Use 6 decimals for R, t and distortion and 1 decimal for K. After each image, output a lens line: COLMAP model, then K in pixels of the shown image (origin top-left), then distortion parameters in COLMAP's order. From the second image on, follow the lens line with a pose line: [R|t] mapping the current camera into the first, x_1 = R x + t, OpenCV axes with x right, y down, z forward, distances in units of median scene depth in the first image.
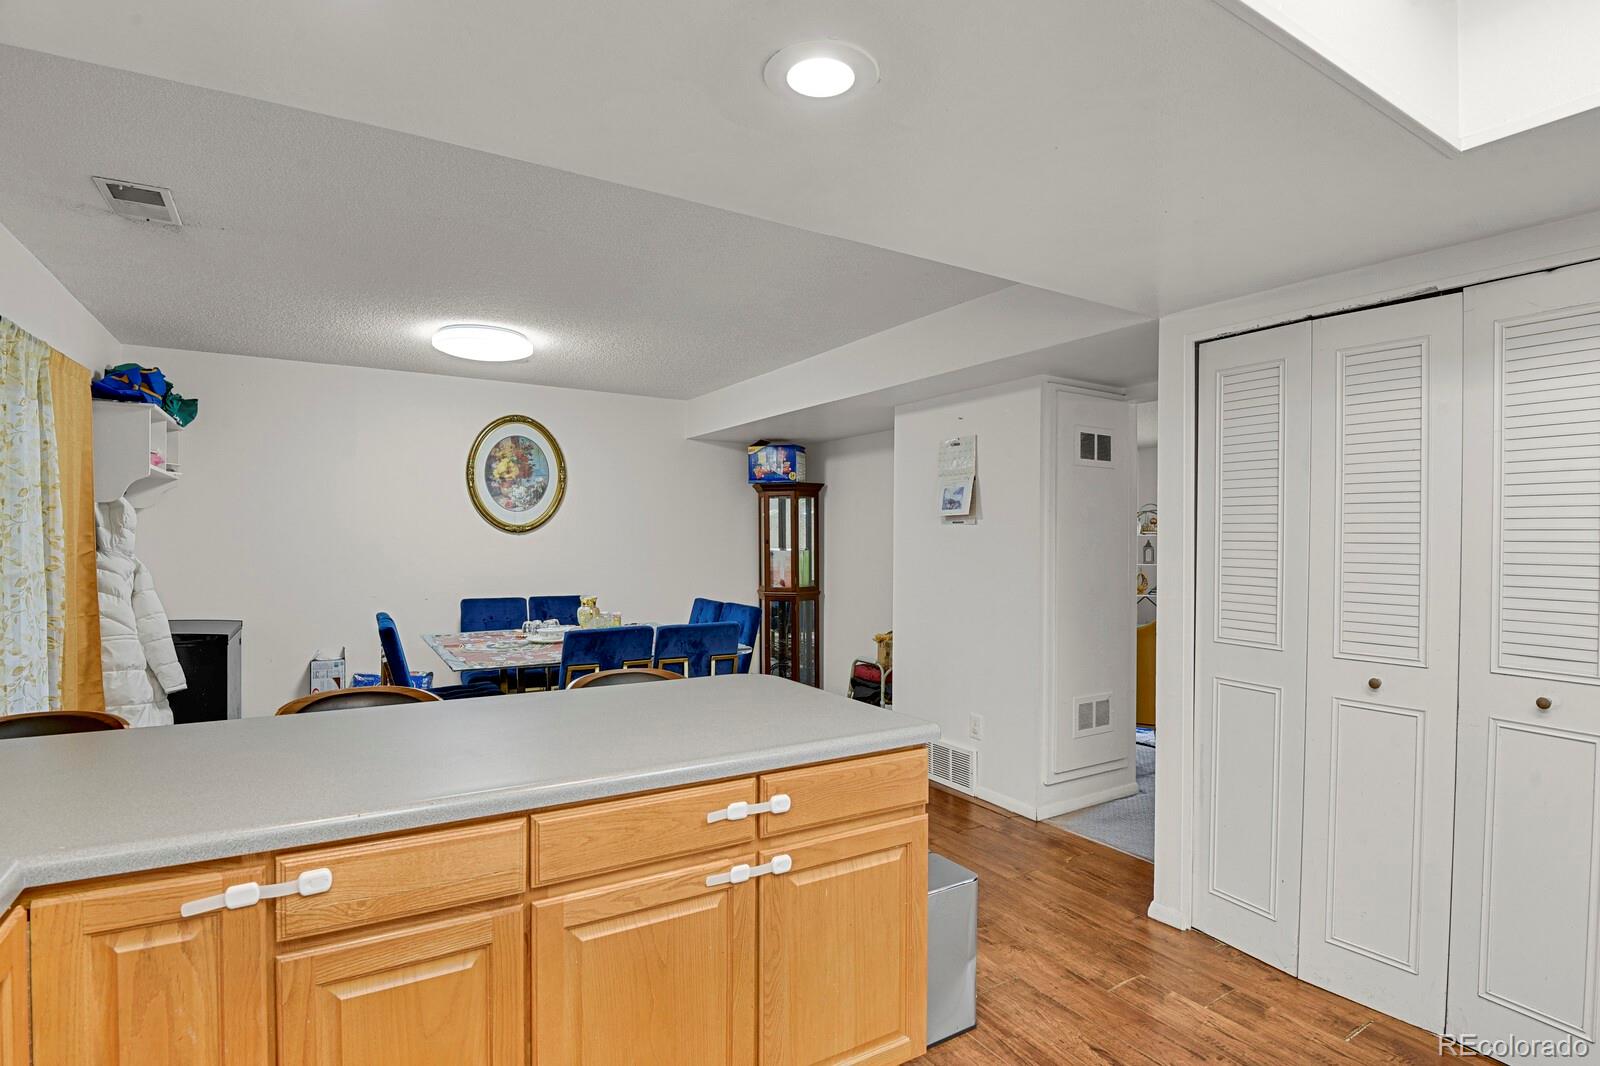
lens RADIAL K [[795.9, 0, 797.2], [0, 795.9, 539.1], [0, 0, 1]] dist [-0.025821, -0.002924]
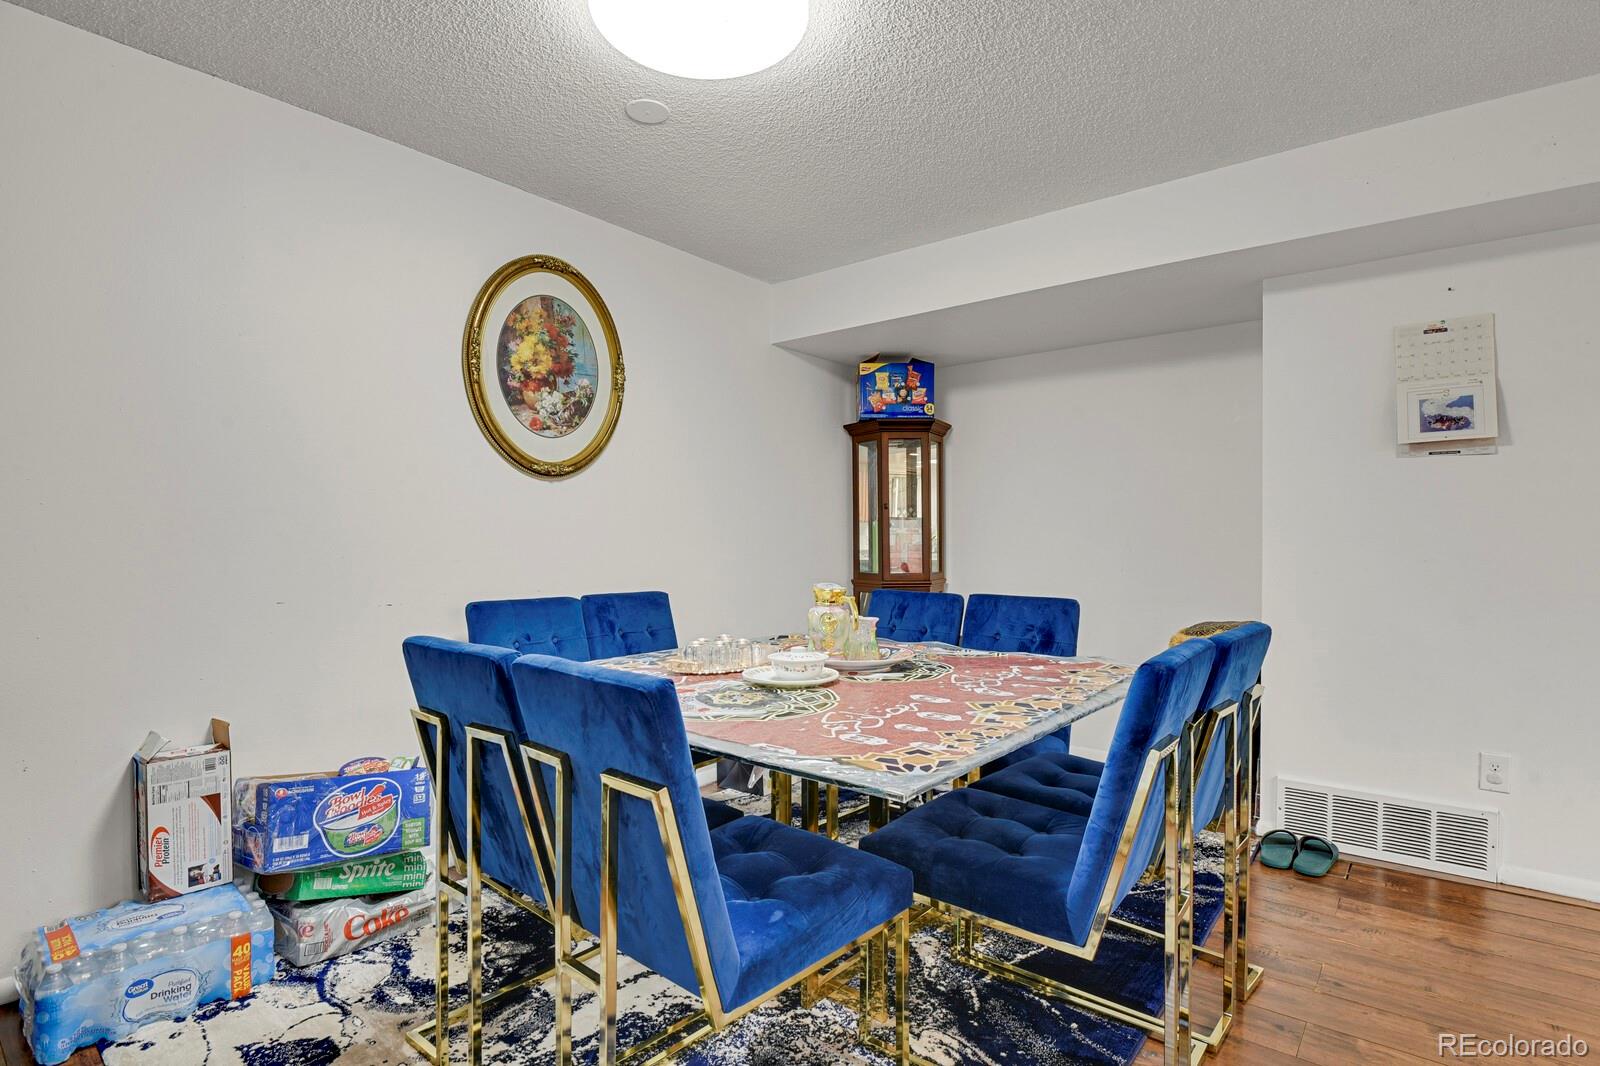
lens RADIAL K [[795.9, 0, 798.1], [0, 795.9, 539.3], [0, 0, 1]] dist [-0.025821, -0.002924]
pose [[0.944911, -0.003700, 0.327307, -0.498803], [0.003823, 0.999993, 0.000267, 0.046841], [-0.327306, 0.000999, 0.944918, 0.589206]]
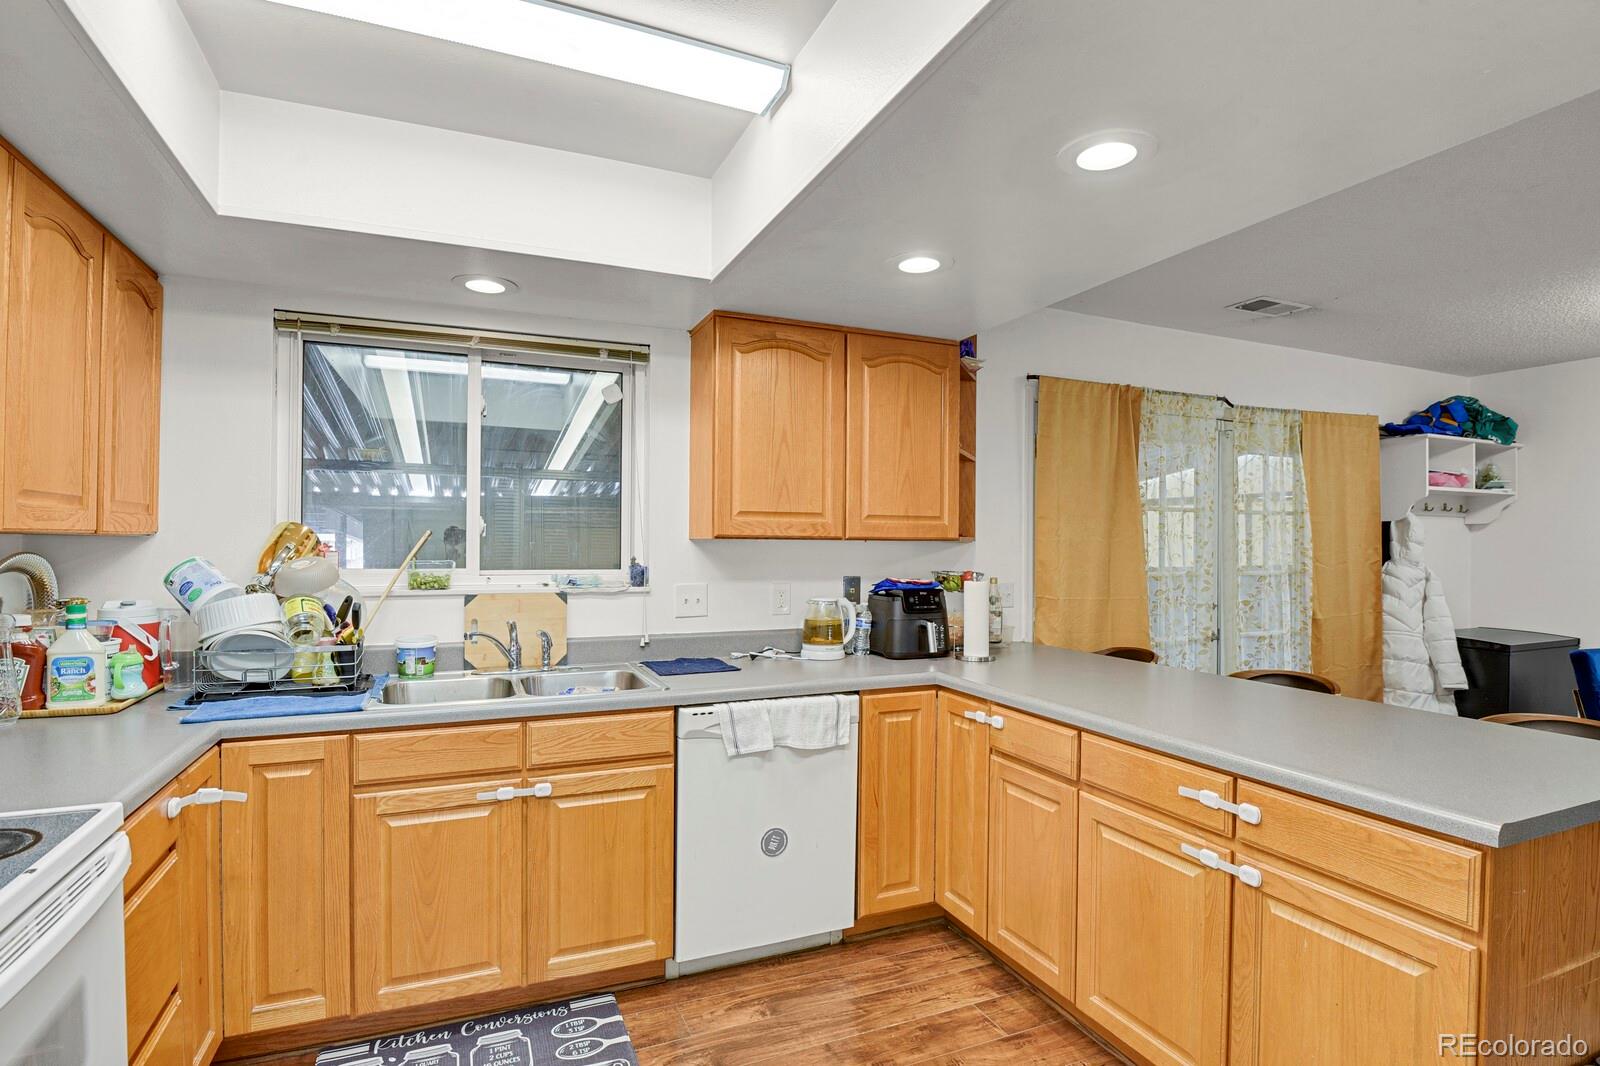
lens RADIAL K [[795.9, 0, 803.7], [0, 795.9, 542.1], [0, 0, 1]] dist [-0.025821, -0.002924]
pose [[-0.141965, -0.008689, -0.989834, 0.401469], [-0.008442, 0.999936, -0.007567, 0.002952], [0.989836, 0.007282, -0.142029, 0.228941]]
